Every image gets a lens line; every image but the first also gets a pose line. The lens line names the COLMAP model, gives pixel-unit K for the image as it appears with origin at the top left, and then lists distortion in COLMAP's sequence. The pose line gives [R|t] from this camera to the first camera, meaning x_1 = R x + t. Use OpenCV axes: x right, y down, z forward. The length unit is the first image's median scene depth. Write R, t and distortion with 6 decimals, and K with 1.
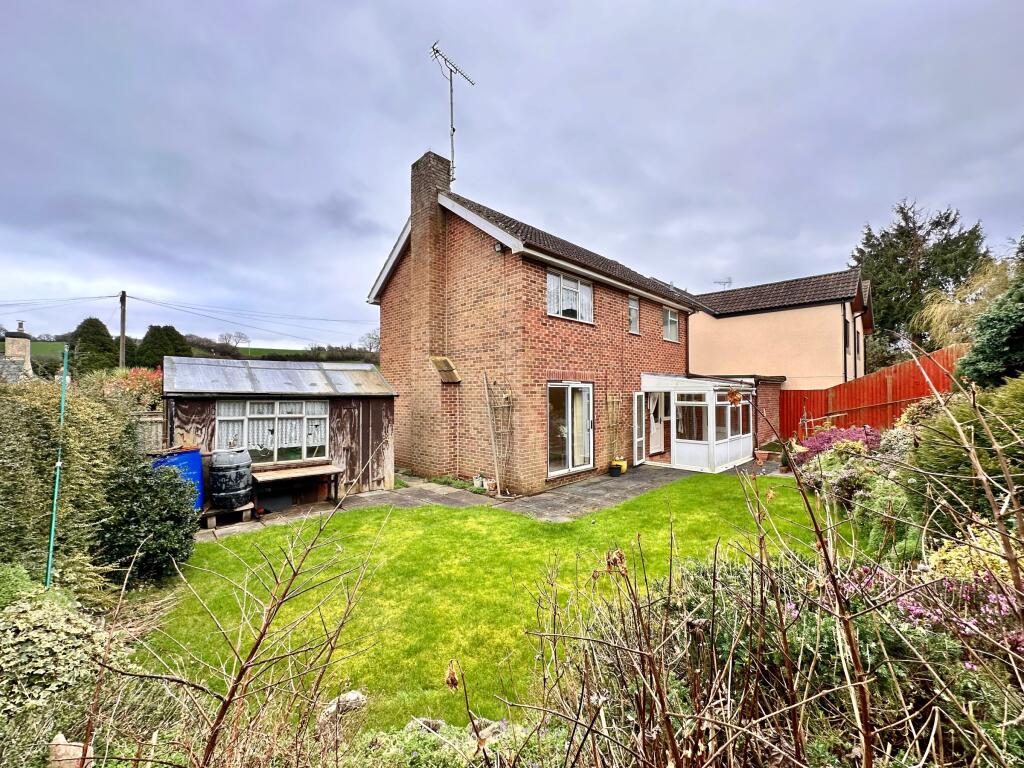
lens RADIAL K [[405.8, 0, 505.7], [0, 405.8, 378.1], [0, 0, 1]] dist [0.000281, -0.000067]
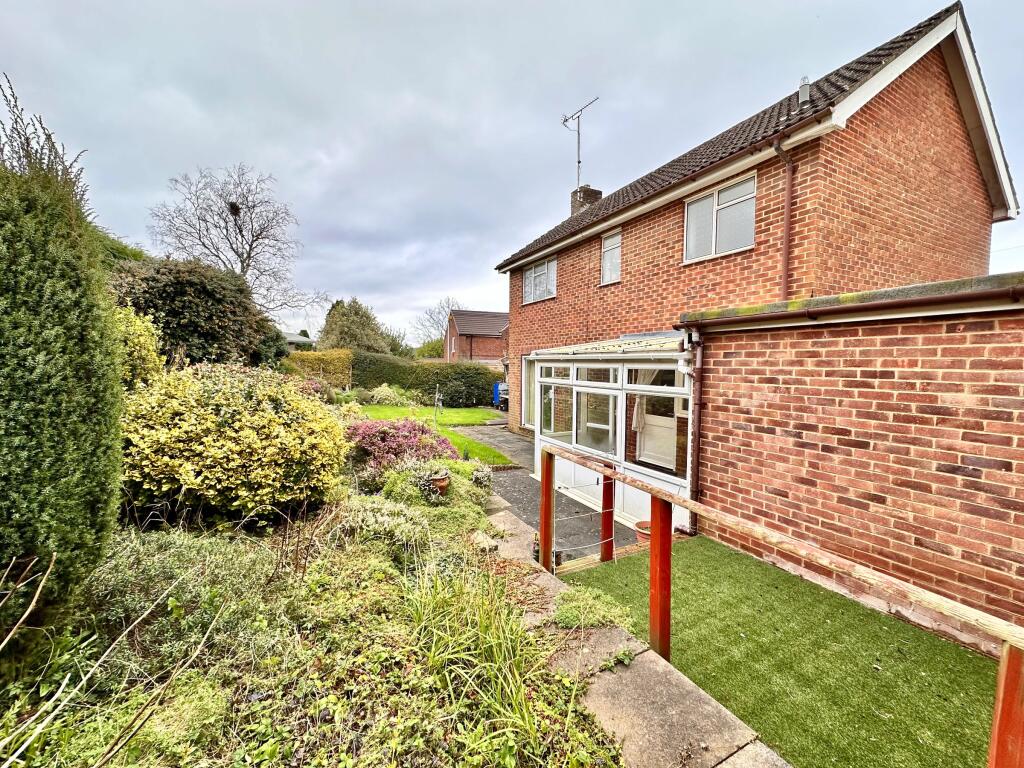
lens RADIAL K [[405.8, 0, 505.7], [0, 405.8, 378.1], [0, 0, 1]] dist [0.000281, -0.000067]
pose [[-0.300050, 0.030745, -0.953428, 1.303054], [0.025960, 0.999373, 0.024057, 0.046632], [0.953570, -0.017533, -0.300660, 1.254062]]
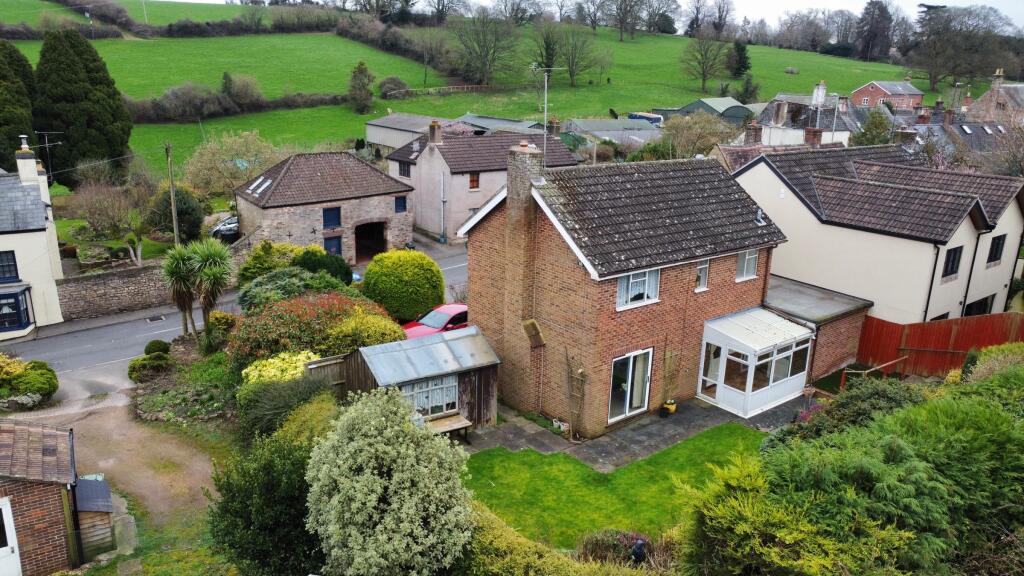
lens RADIAL K [[776.5, 0, 512.0], [0, 776.5, 288.0], [0, 0, 1]] dist [-0.092088, 0.003438]
pose [[0.994469, 0.059612, -0.086472, -0.017098], [-0.029245, 0.947926, 0.317144, -0.938116], [0.100875, -0.312861, 0.944427, -1.260377]]
